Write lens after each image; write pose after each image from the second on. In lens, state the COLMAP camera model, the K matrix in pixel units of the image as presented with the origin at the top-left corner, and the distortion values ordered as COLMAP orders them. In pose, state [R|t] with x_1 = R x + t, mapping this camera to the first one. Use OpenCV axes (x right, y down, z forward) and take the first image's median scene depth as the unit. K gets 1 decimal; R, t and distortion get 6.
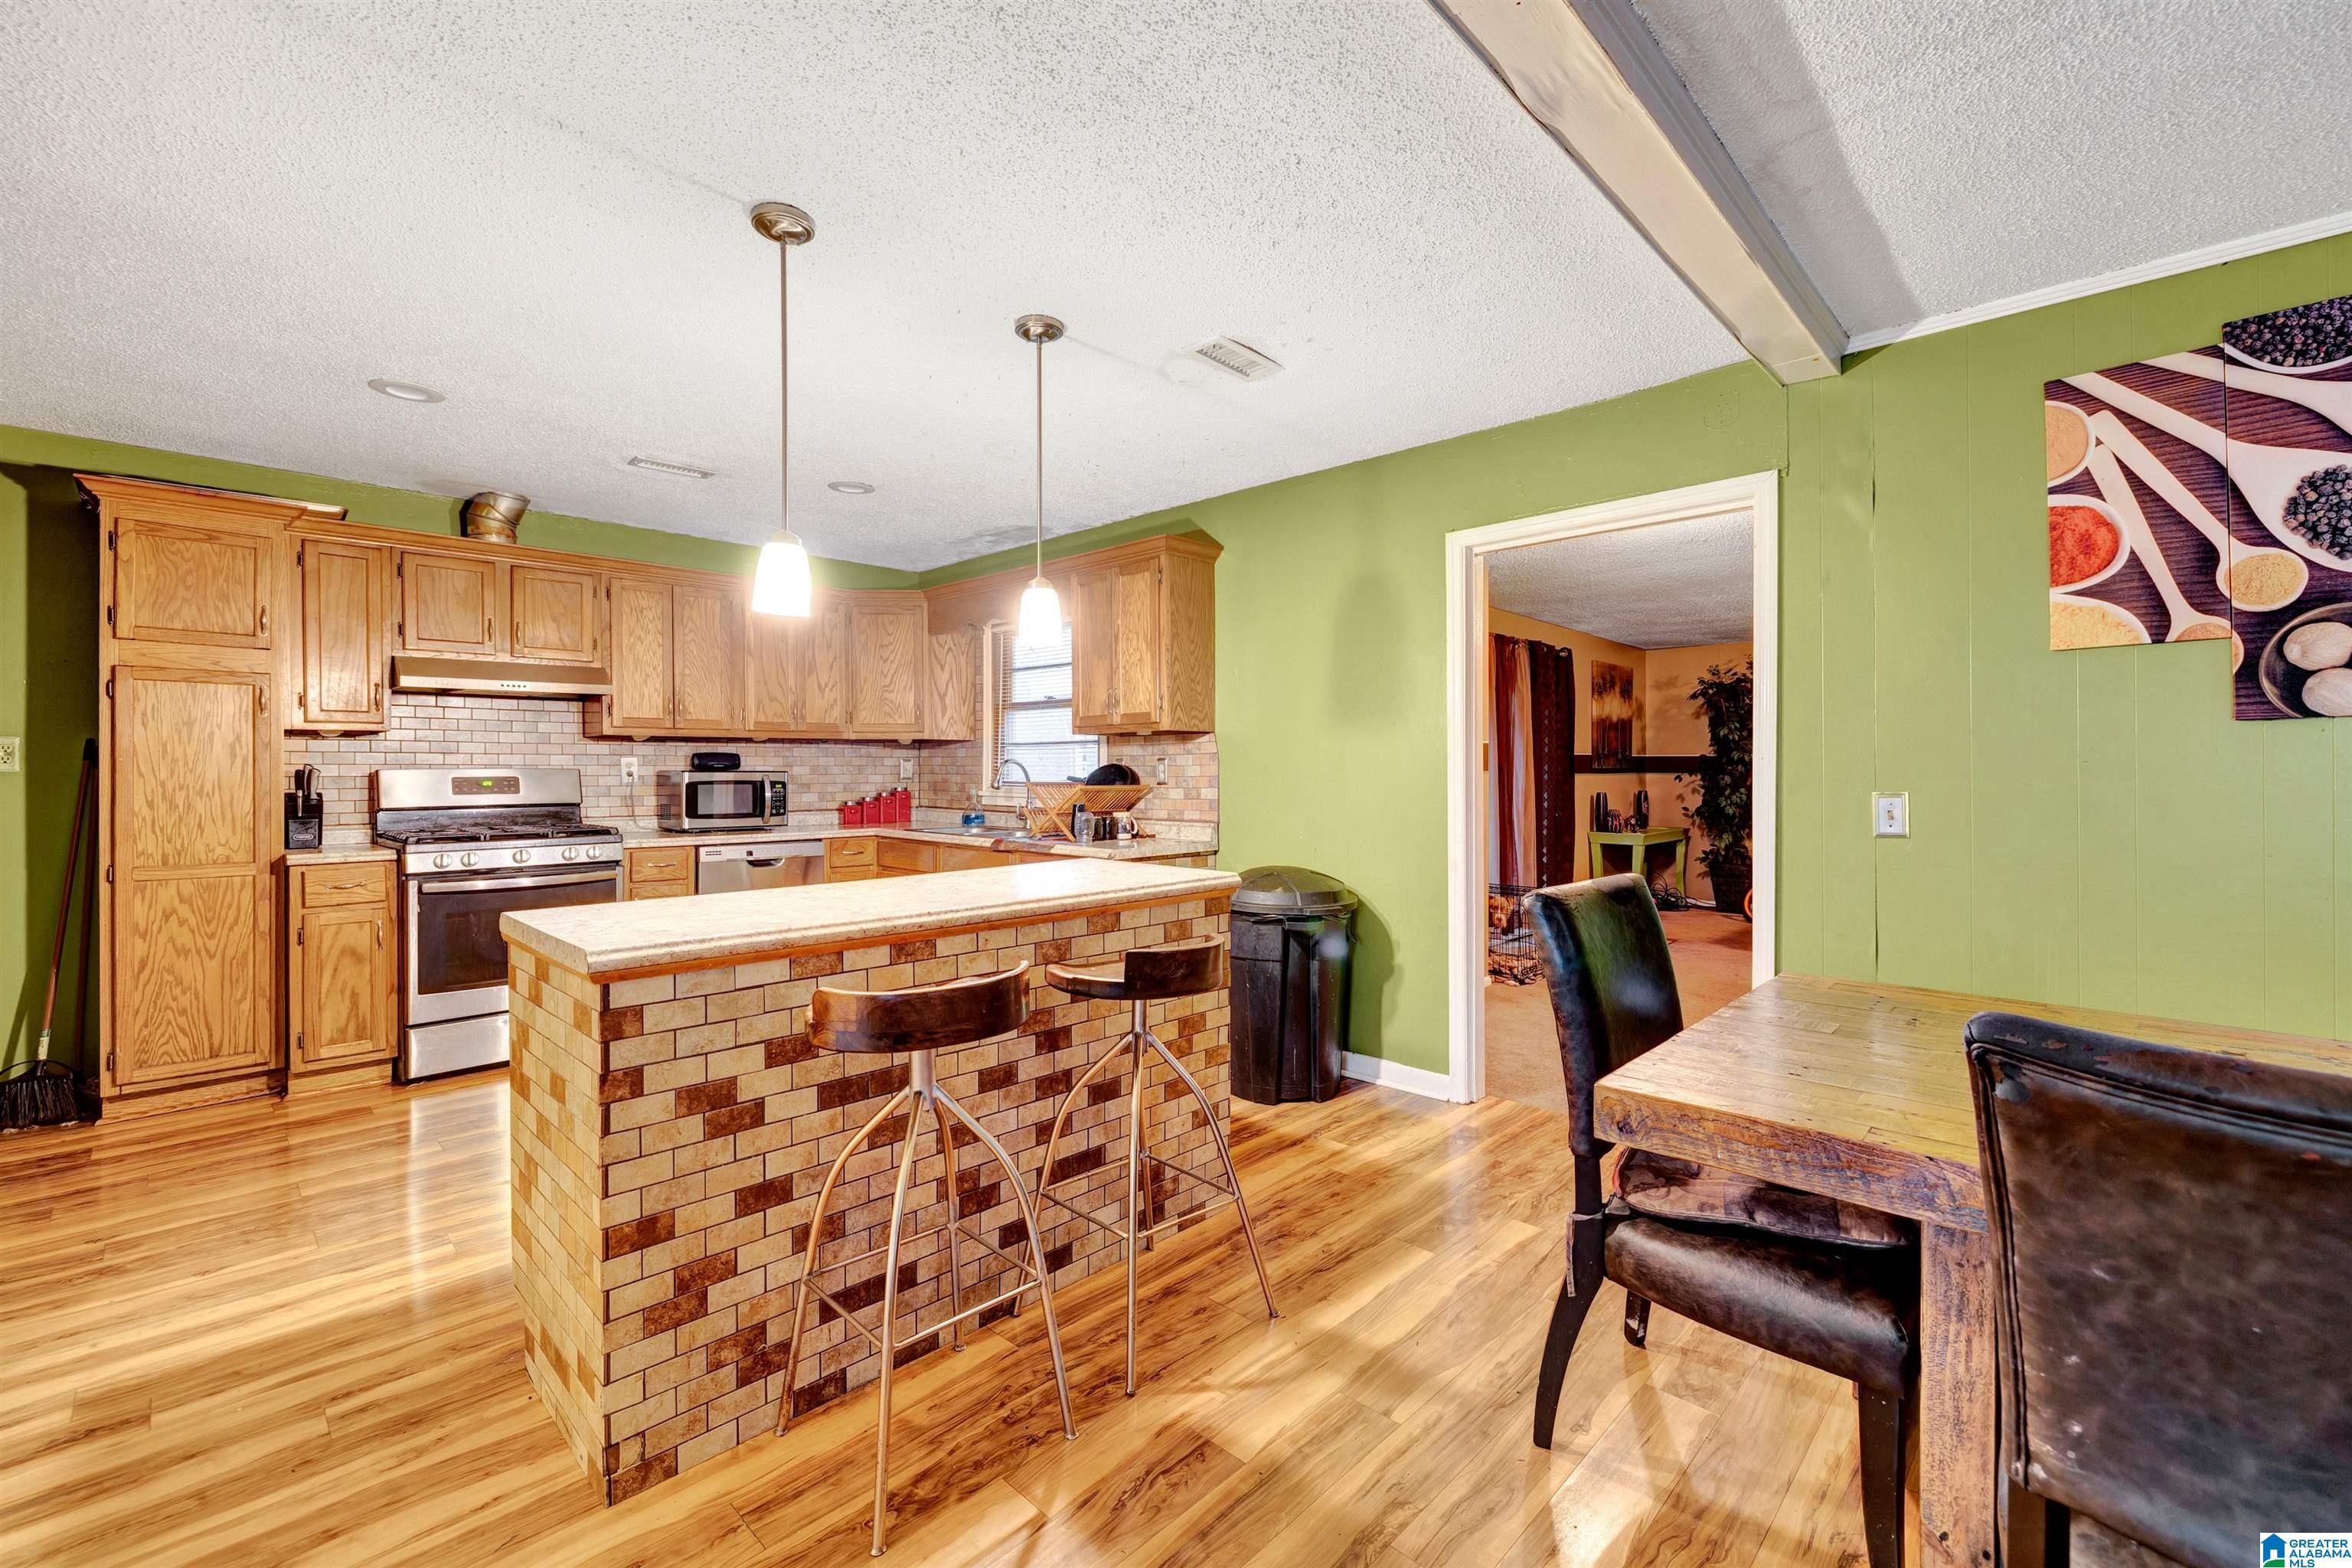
lens RADIAL K [[984.6, 0, 1172.4], [0, 984.6, 762.9], [0, 0, 1]] dist [0.000842, -0.000536]
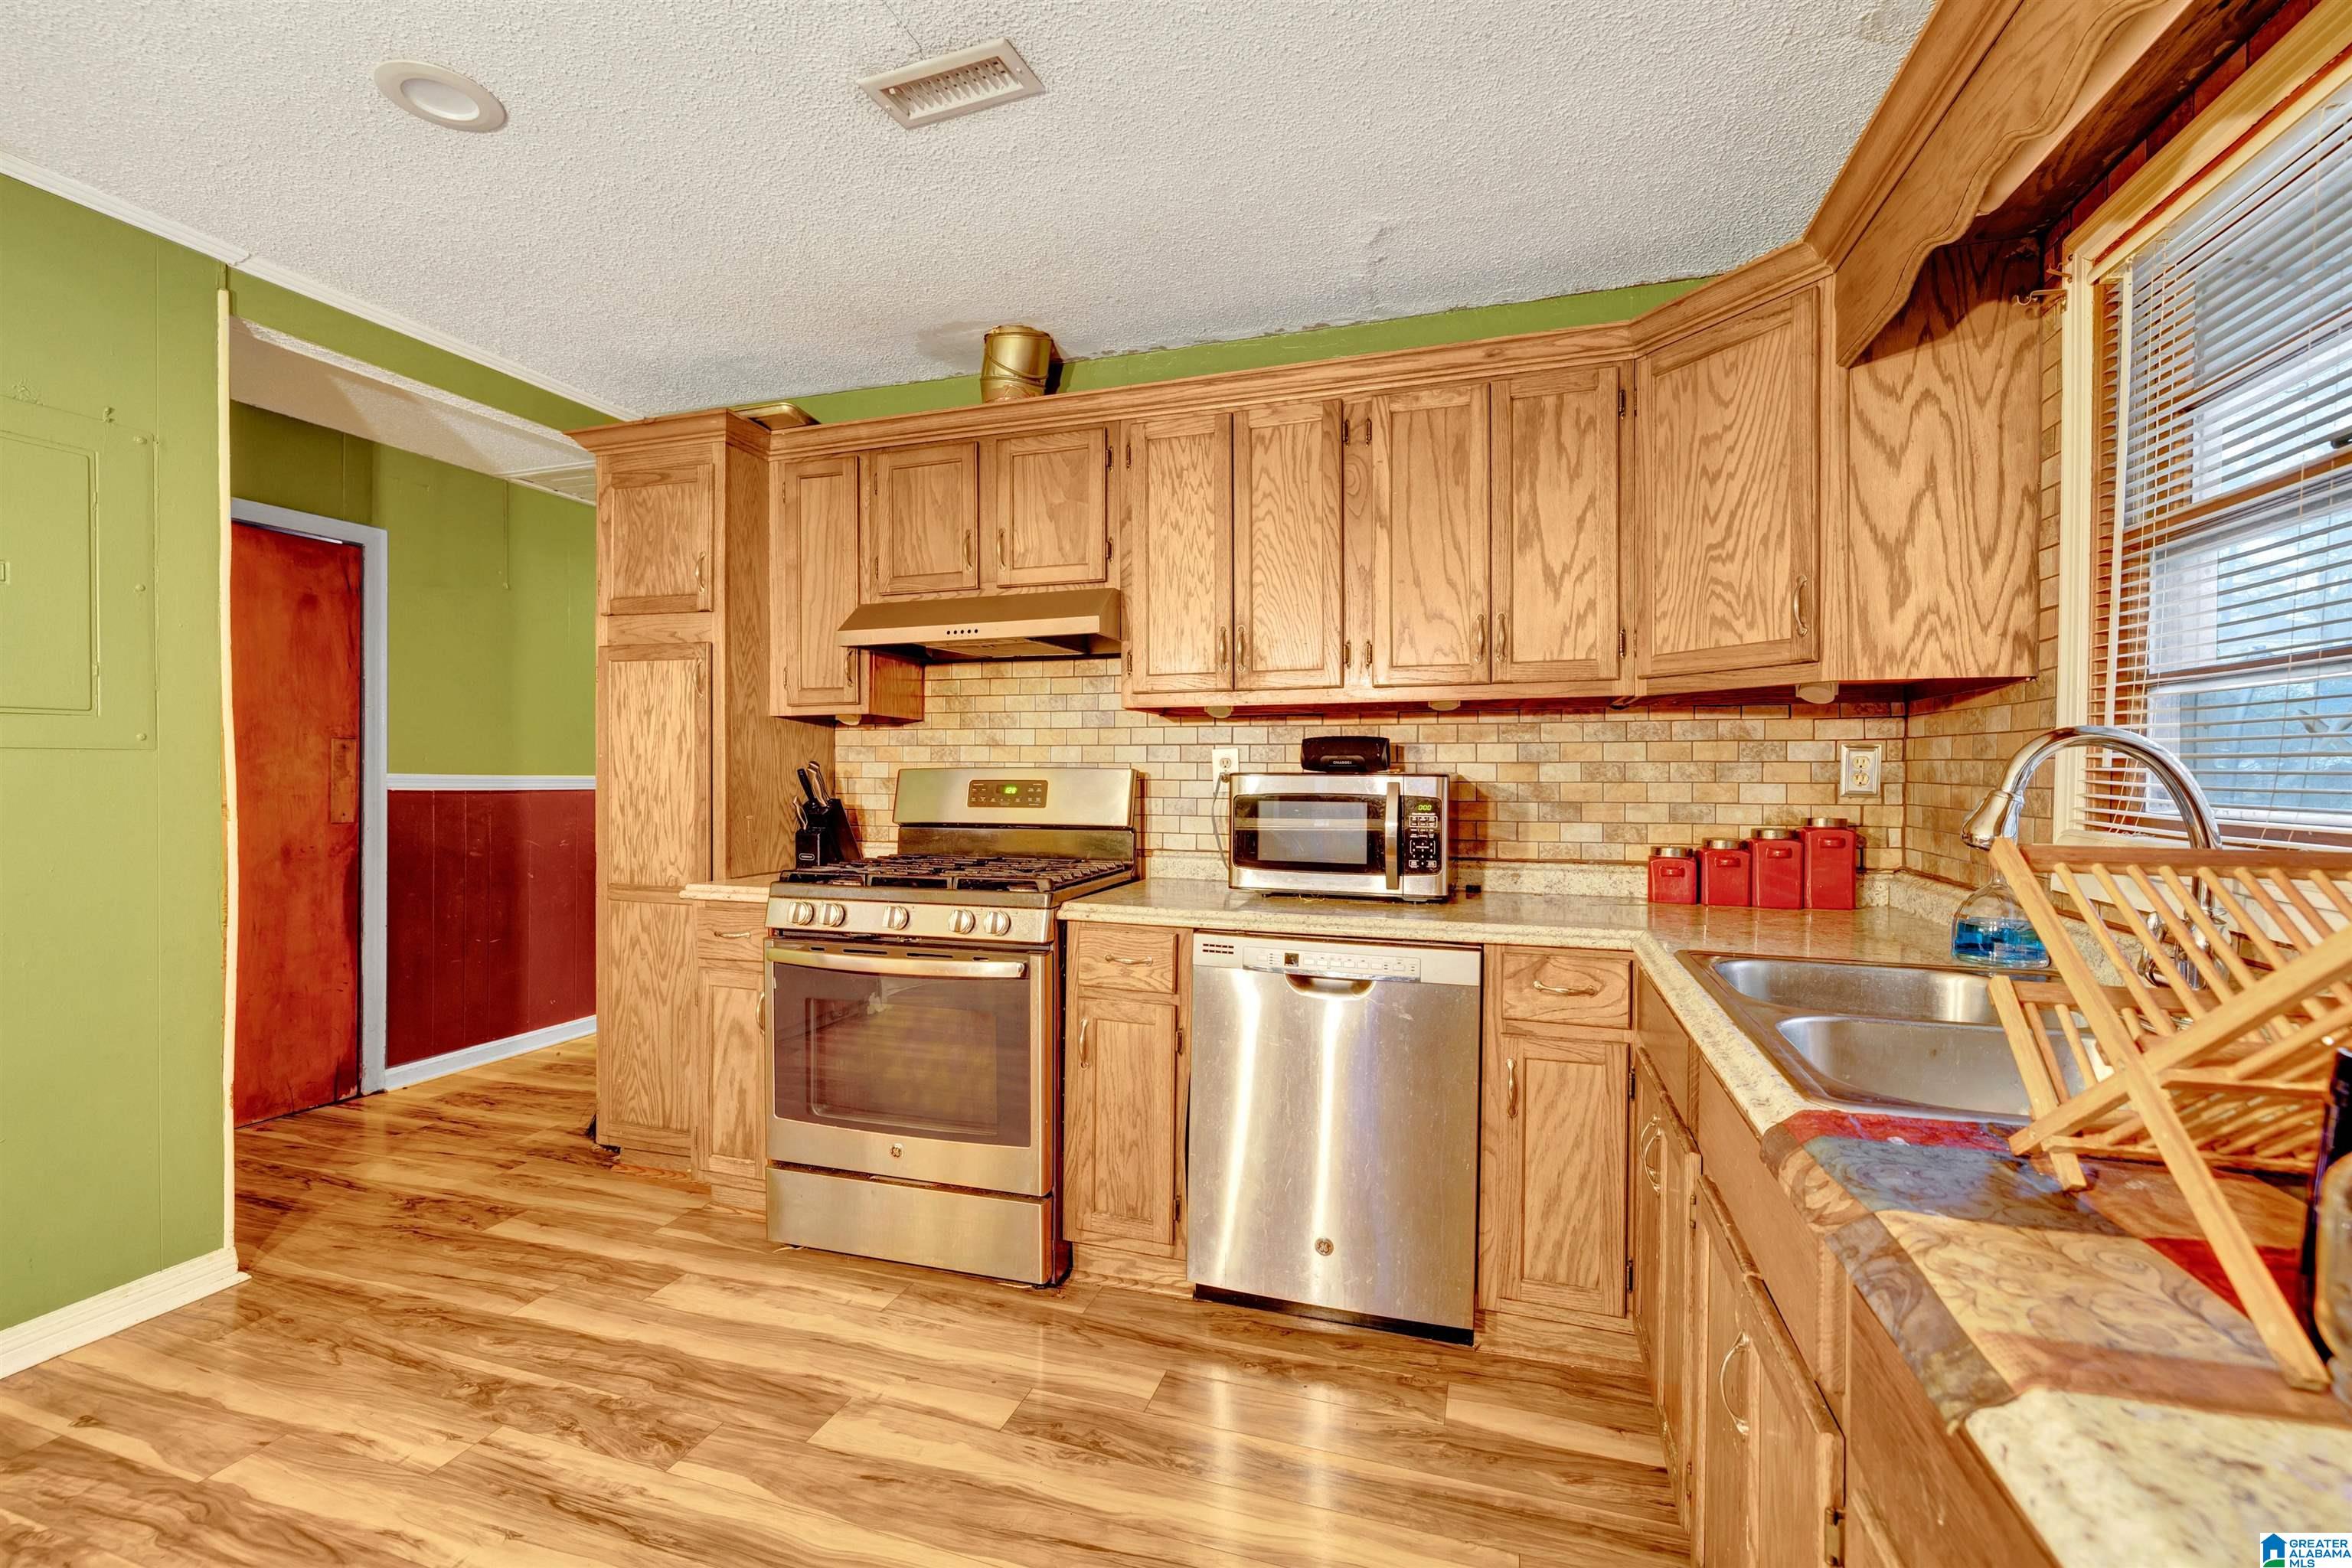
lens RADIAL K [[1002.4, 0, 1176.0], [0, 1002.4, 784.0], [0, 0, 1]] dist [-0.001384, 0.000136]
pose [[0.442448, 0.014898, -0.896670, -0.046215], [0.003446, 0.999826, 0.018312, 0.004375], [0.896788, -0.011192, 0.442320, 0.730169]]
